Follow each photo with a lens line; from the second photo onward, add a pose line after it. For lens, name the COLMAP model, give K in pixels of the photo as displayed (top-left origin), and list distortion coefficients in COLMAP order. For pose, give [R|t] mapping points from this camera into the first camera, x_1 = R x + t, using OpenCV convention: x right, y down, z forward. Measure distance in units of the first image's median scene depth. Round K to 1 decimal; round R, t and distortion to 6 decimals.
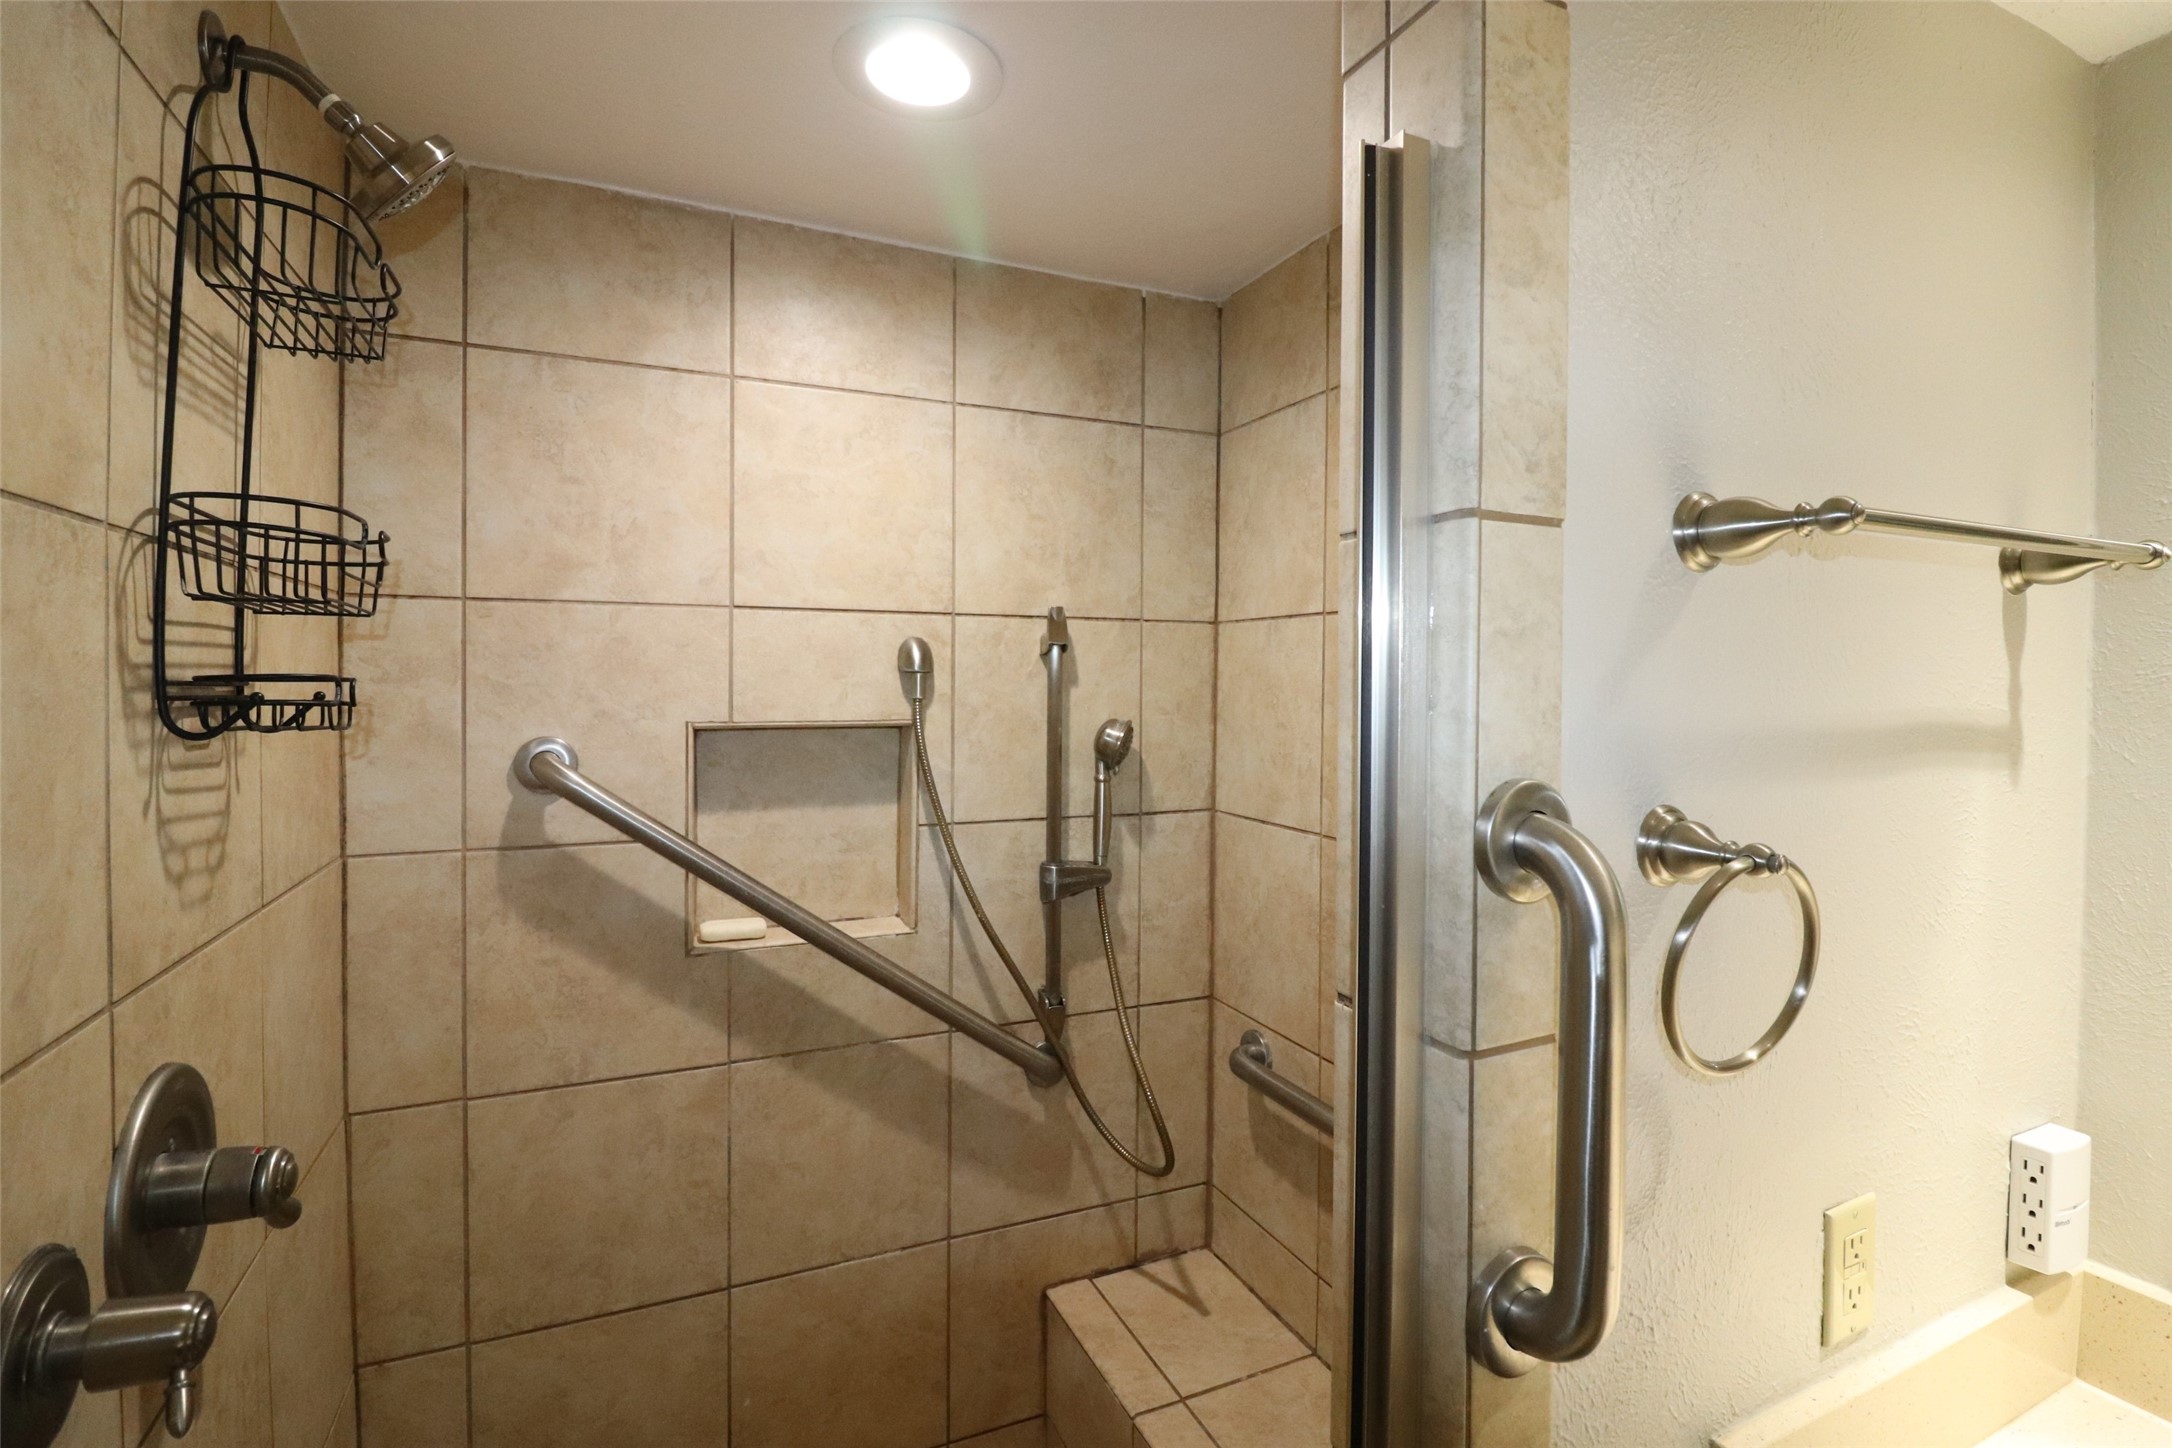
lens RADIAL K [[1002.9, 0, 1086.2], [0, 1002.9, 693.3], [0, 0, 1]] dist [0.001086, -0.013694]
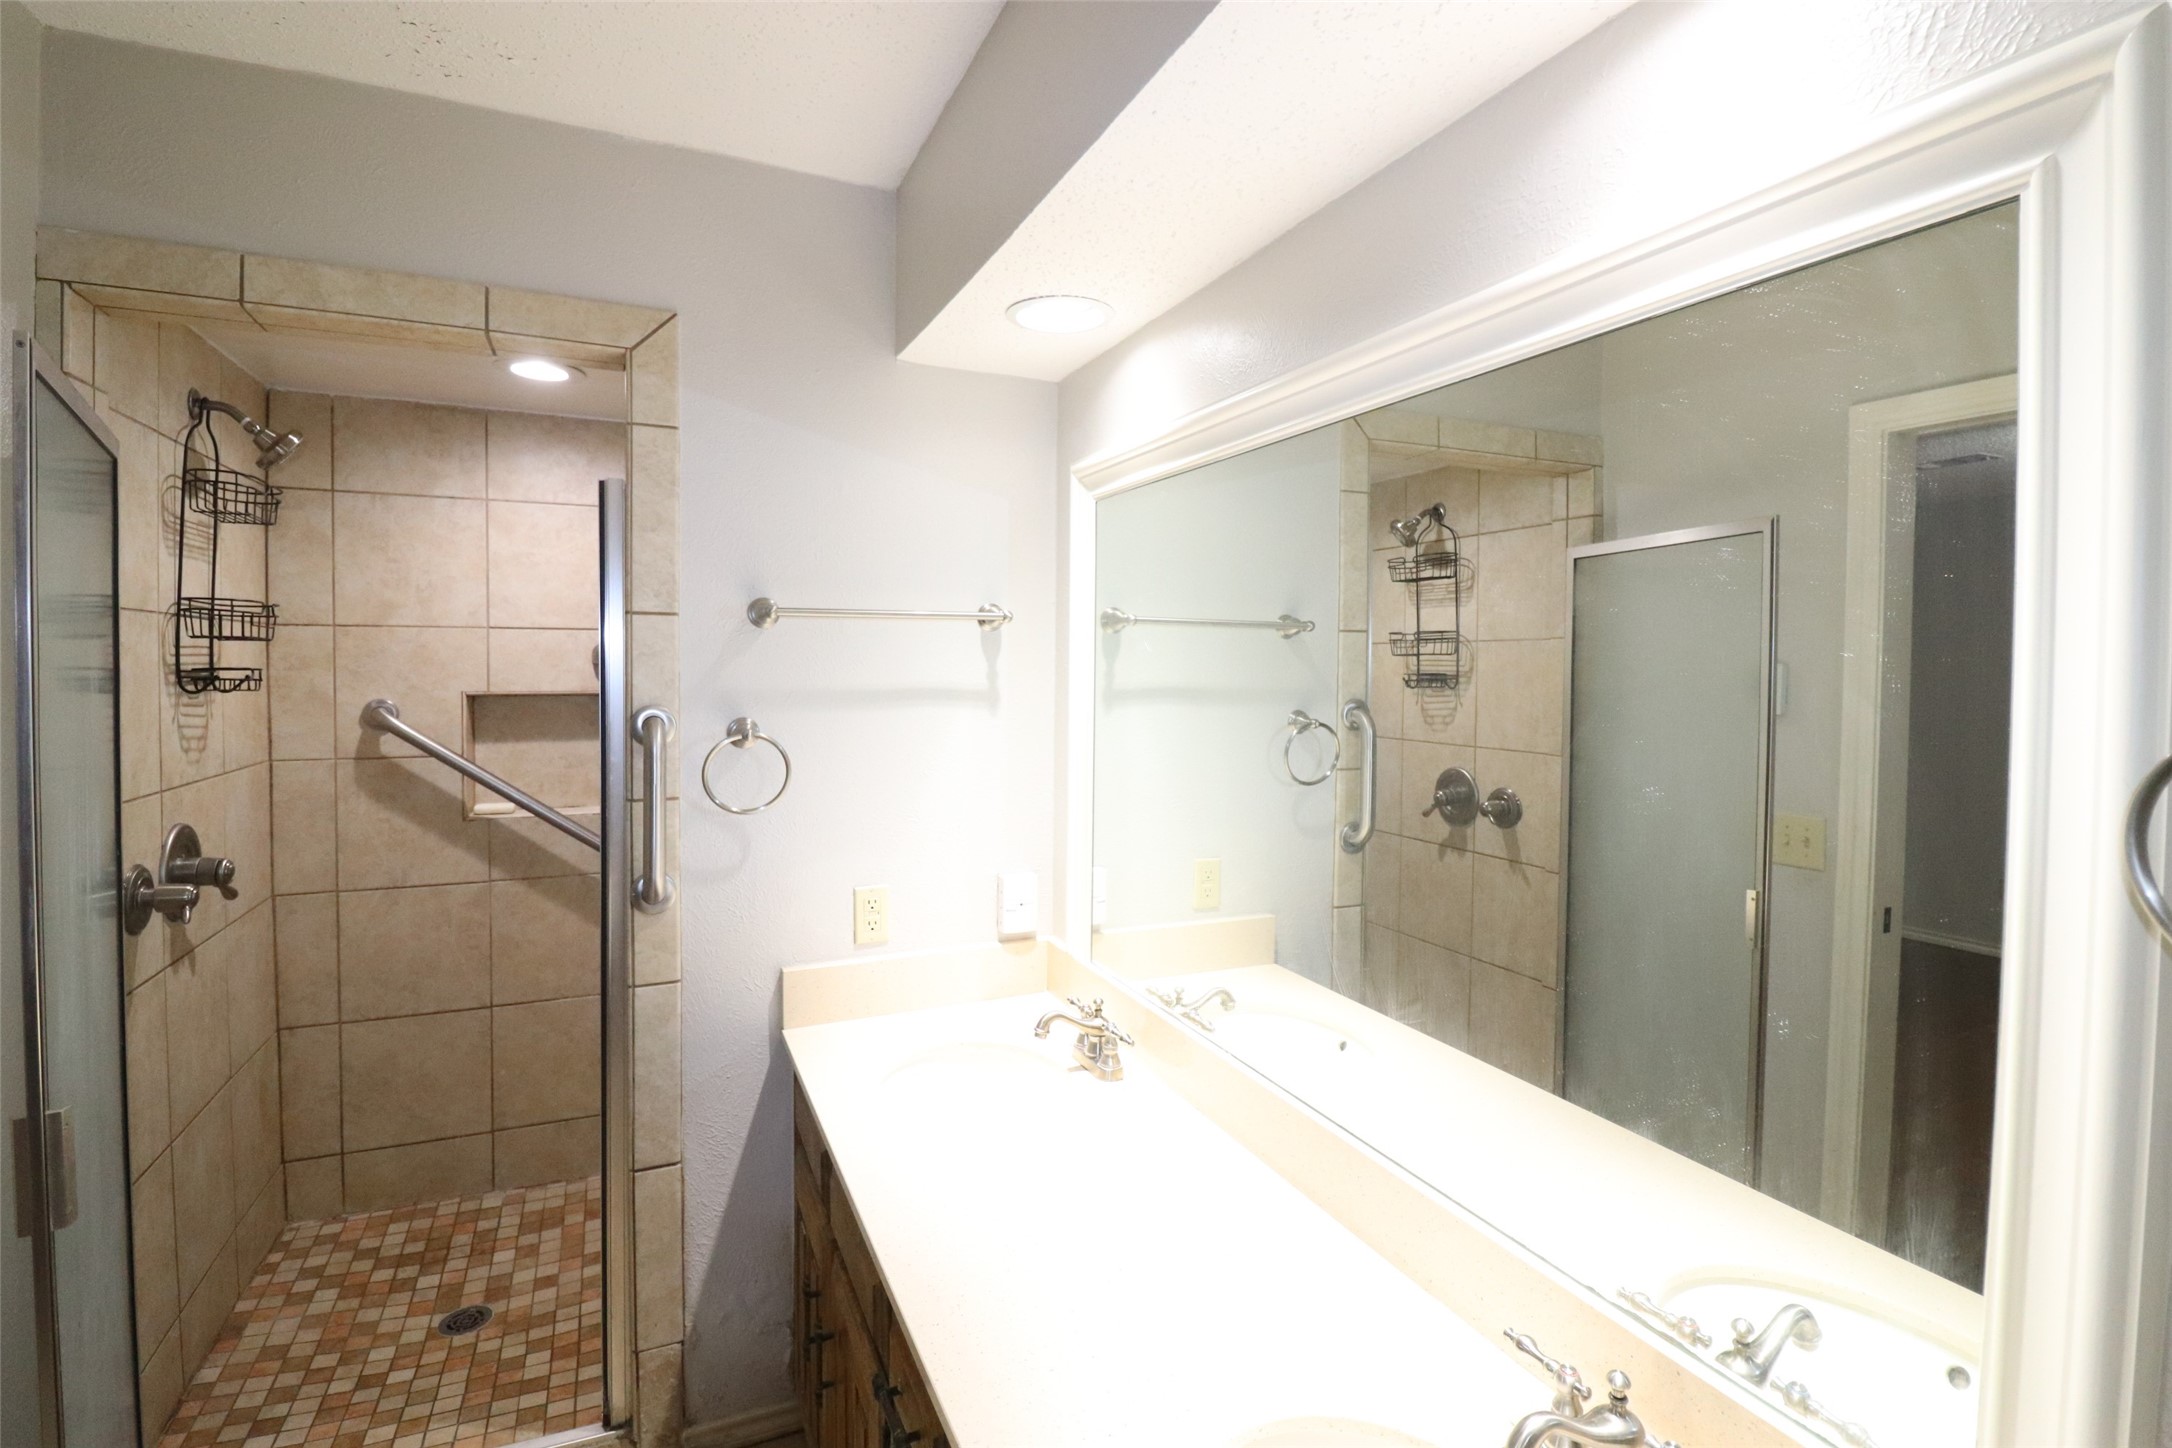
lens RADIAL K [[1005.8, 0, 1081.1], [0, 1005.8, 688.7], [0, 0, 1]] dist [0.000272, -0.012351]
pose [[0.999987, -0.000056, -0.005155, 0.799818], [0.000117, 0.999928, 0.011980, 0.002263], [0.005154, -0.011980, 0.999915, -0.886446]]
